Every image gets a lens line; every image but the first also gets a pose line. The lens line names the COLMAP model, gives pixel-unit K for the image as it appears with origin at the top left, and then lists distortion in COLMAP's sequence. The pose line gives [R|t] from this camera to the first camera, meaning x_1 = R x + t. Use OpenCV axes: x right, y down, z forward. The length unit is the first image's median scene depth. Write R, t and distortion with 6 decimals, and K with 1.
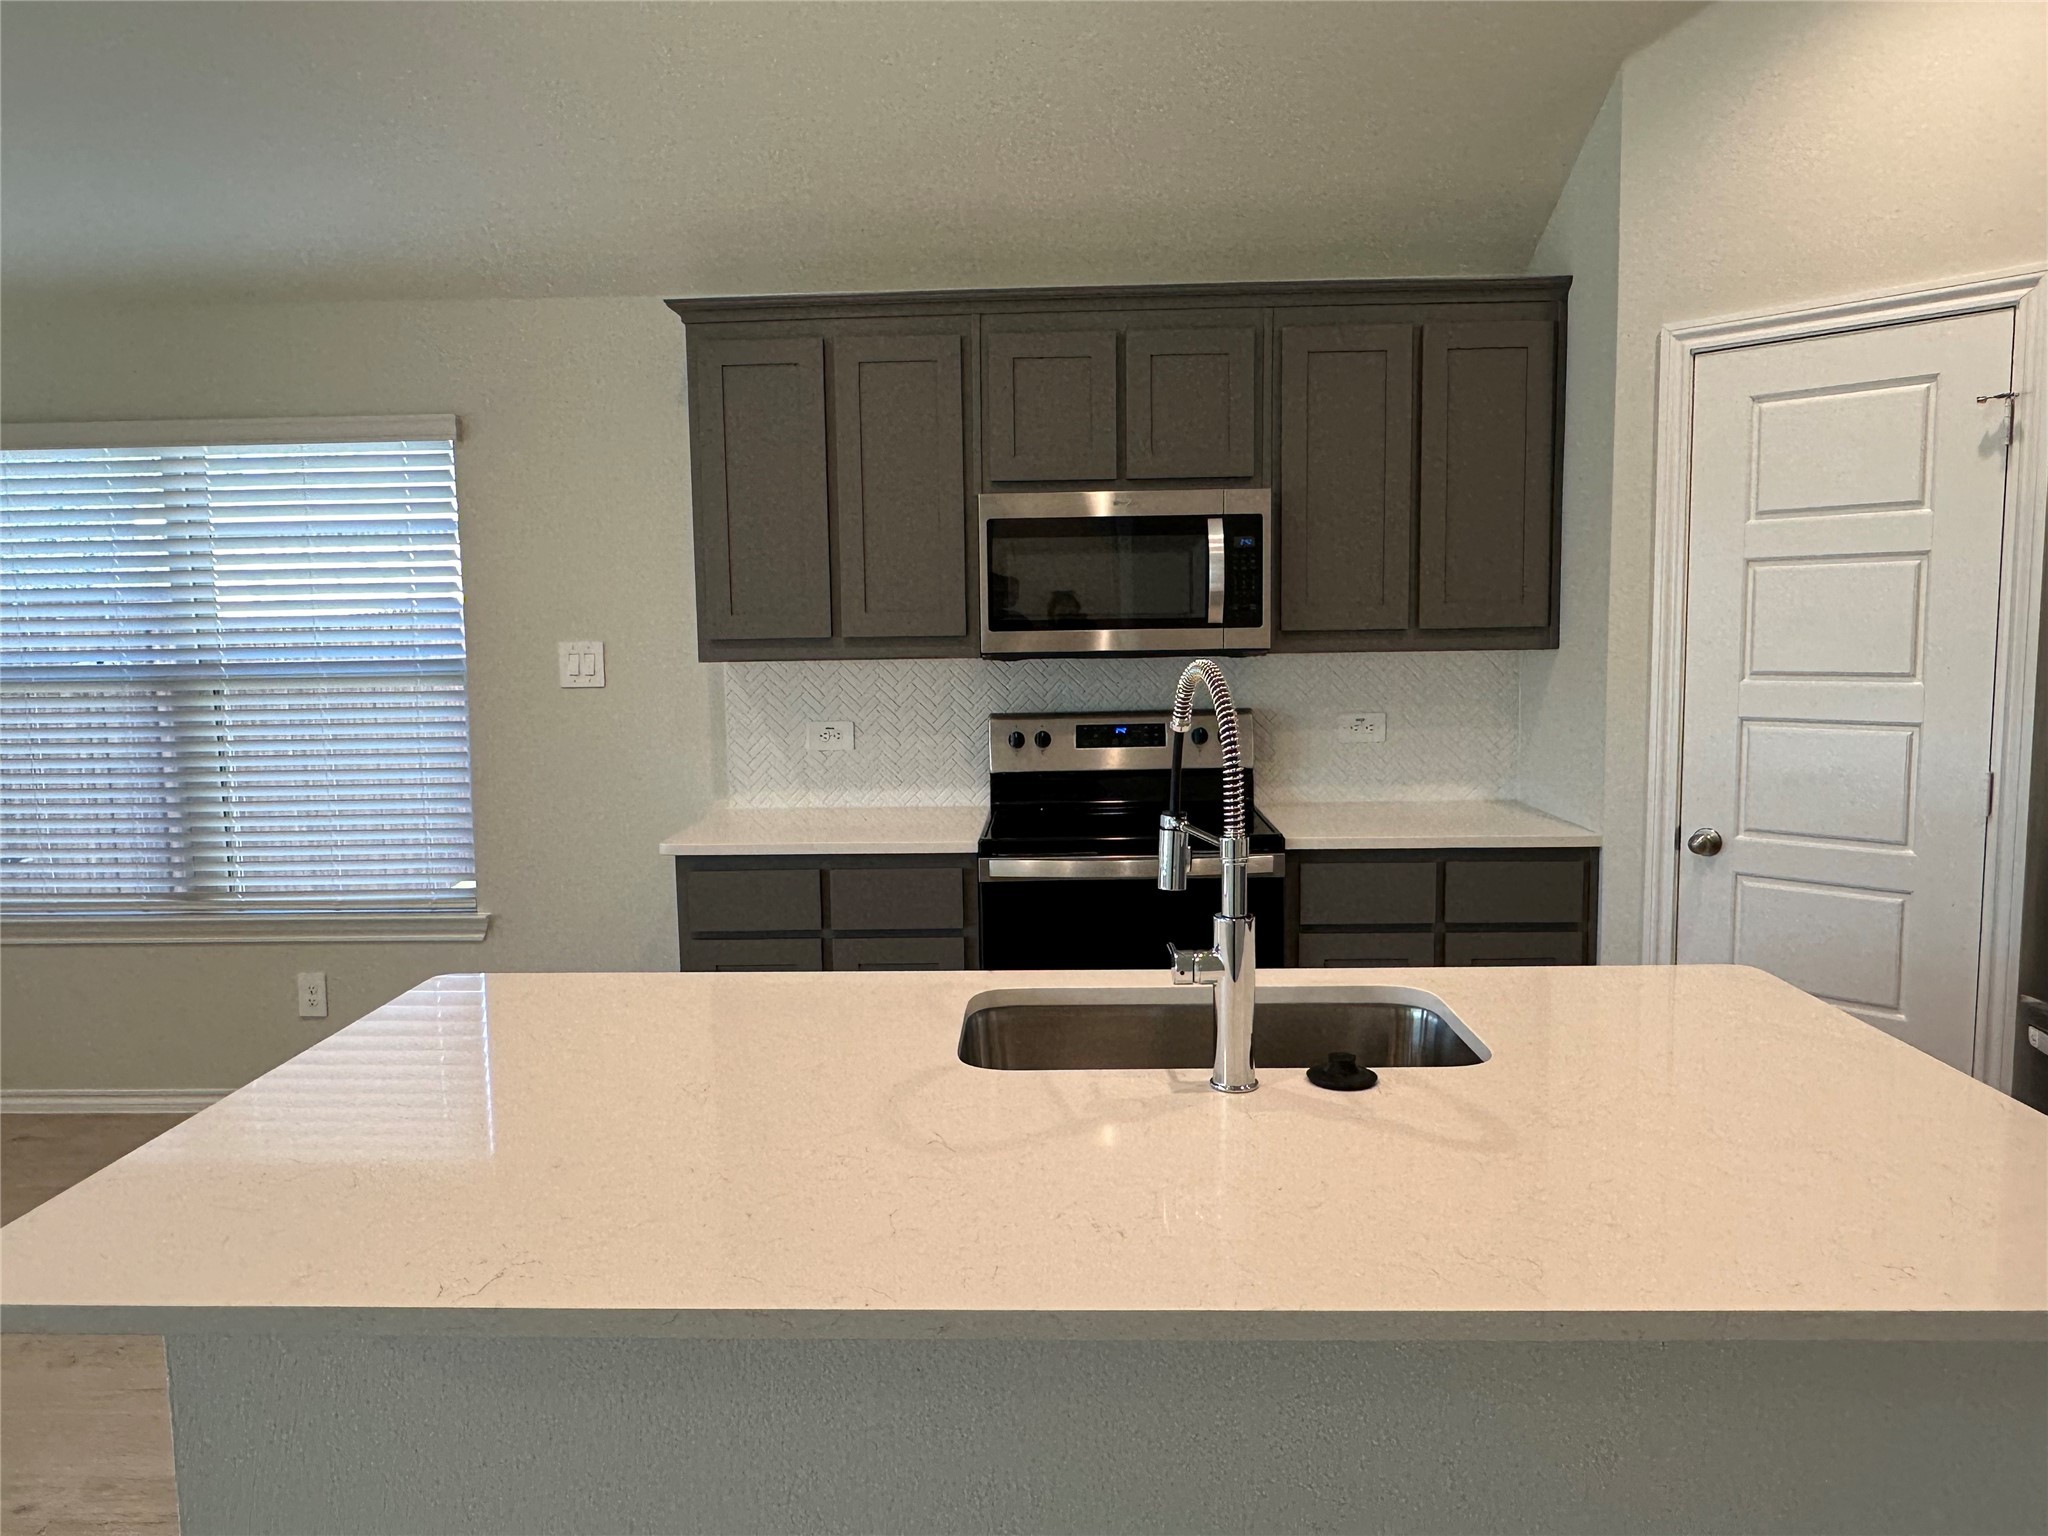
lens RADIAL K [[1420.9, 0, 1019.8], [0, 1420.9, 785.1], [0, 0, 1]] dist [-0.000056, -0.002746]
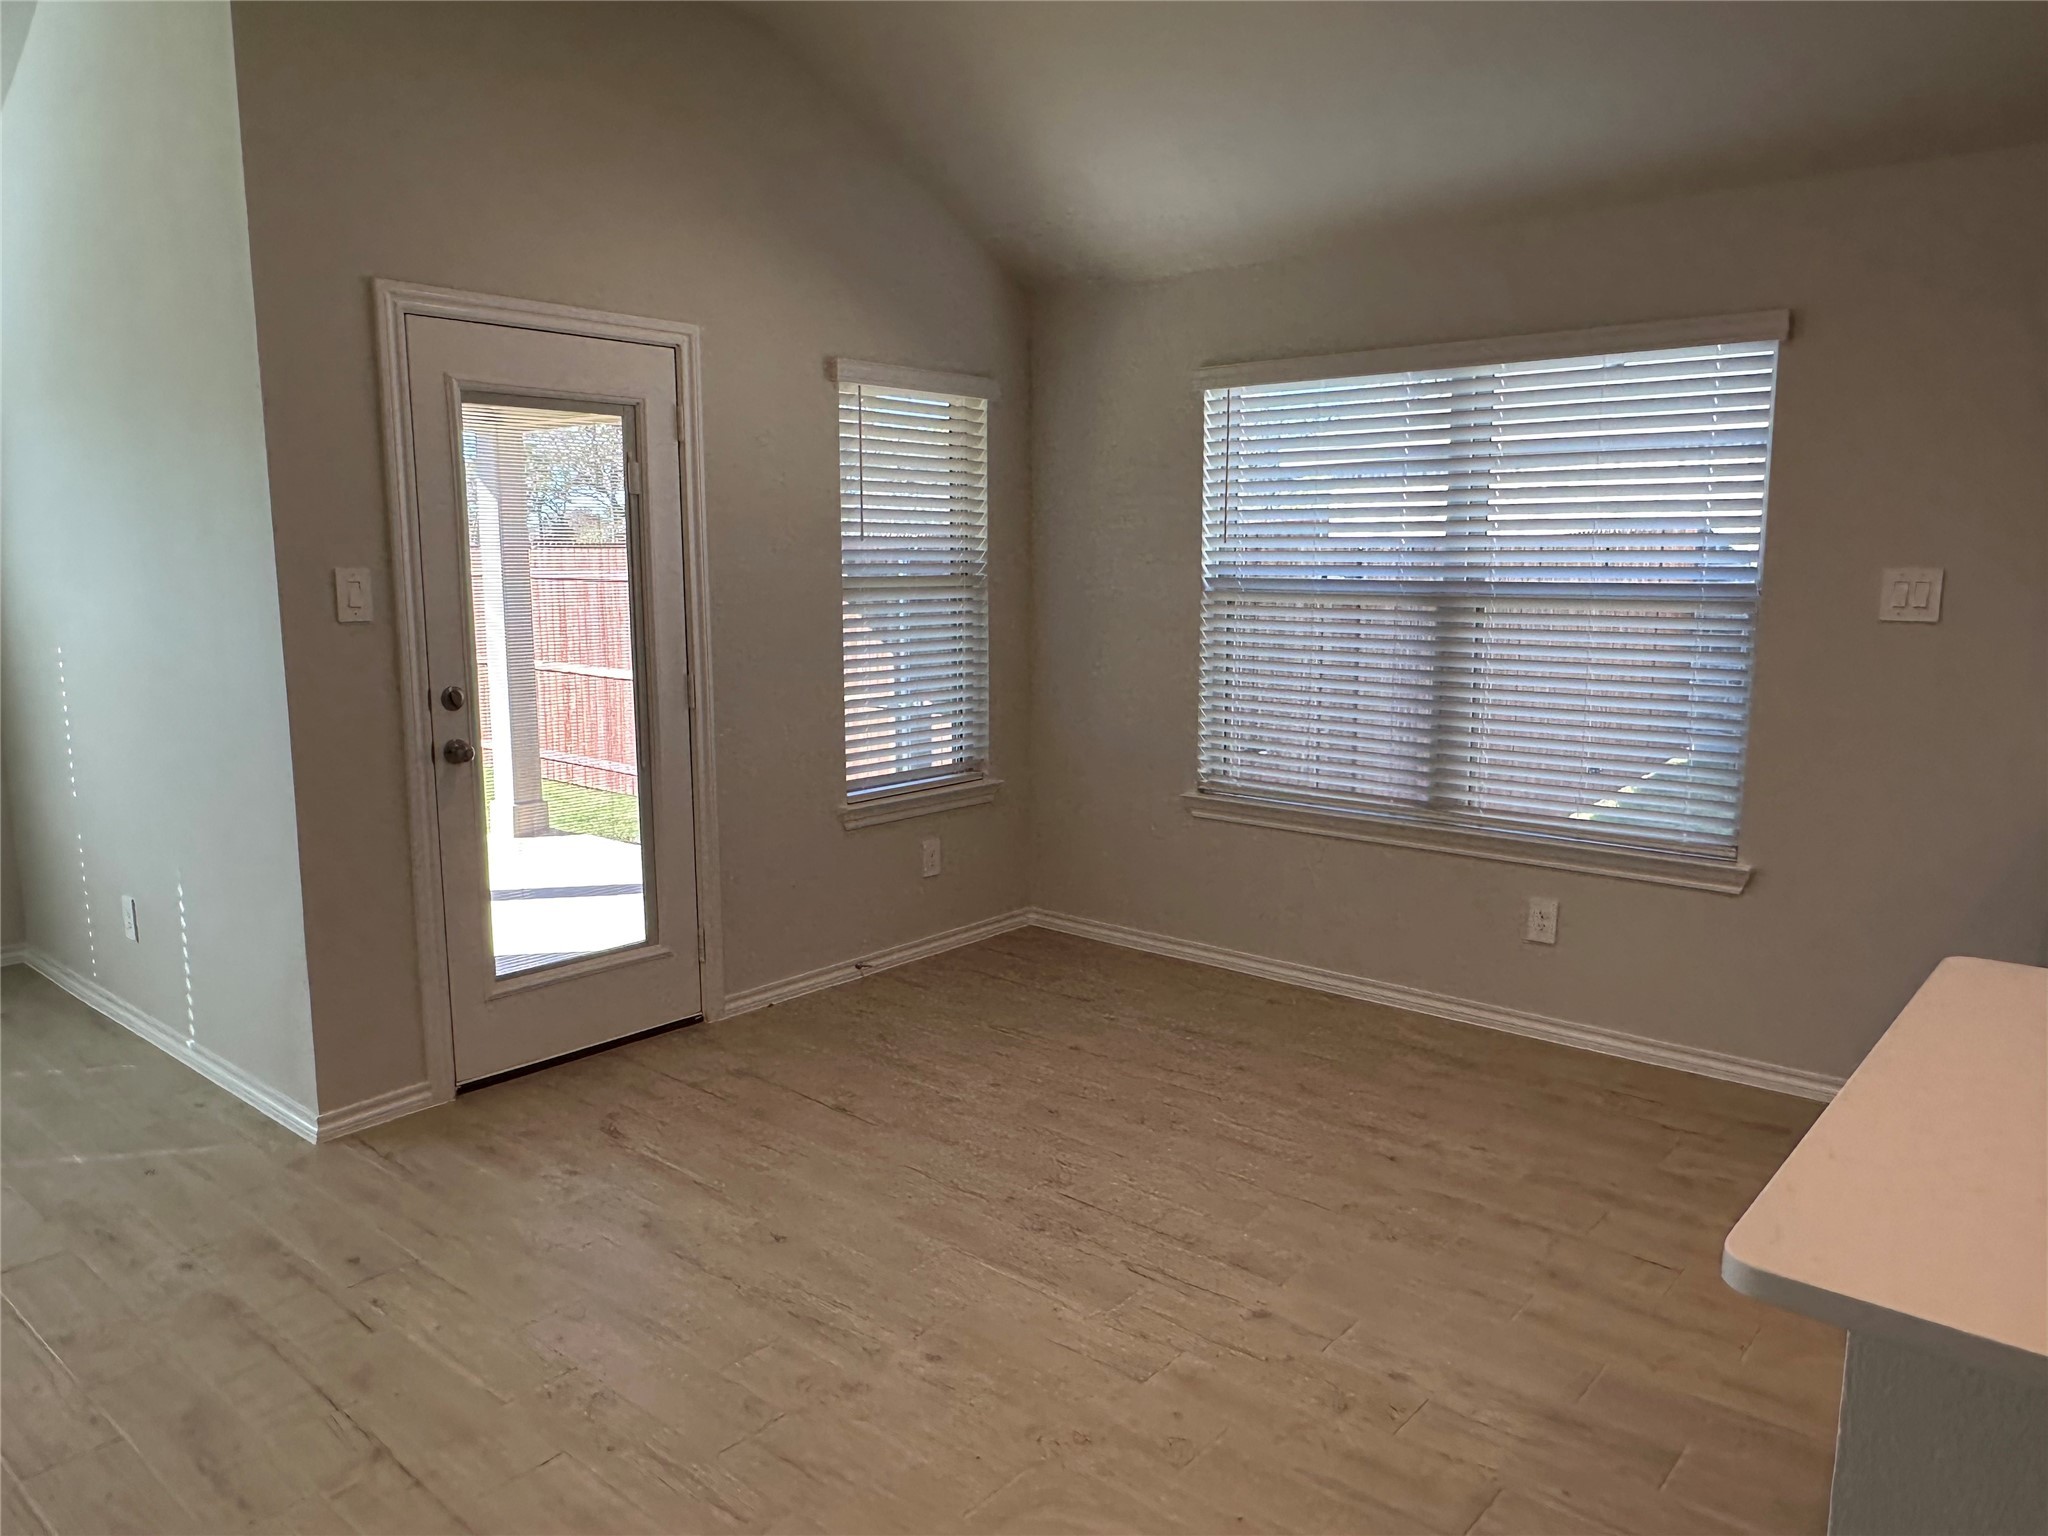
lens RADIAL K [[1420.9, 0, 1034.9], [0, 1420.9, 769.2], [0, 0, 1]] dist [-0.000056, -0.002746]
pose [[0.779103, 0.110629, -0.617057, -0.173852], [-0.084657, 0.993856, 0.071295, 0.002351], [0.621153, -0.003308, 0.783682, 0.005789]]
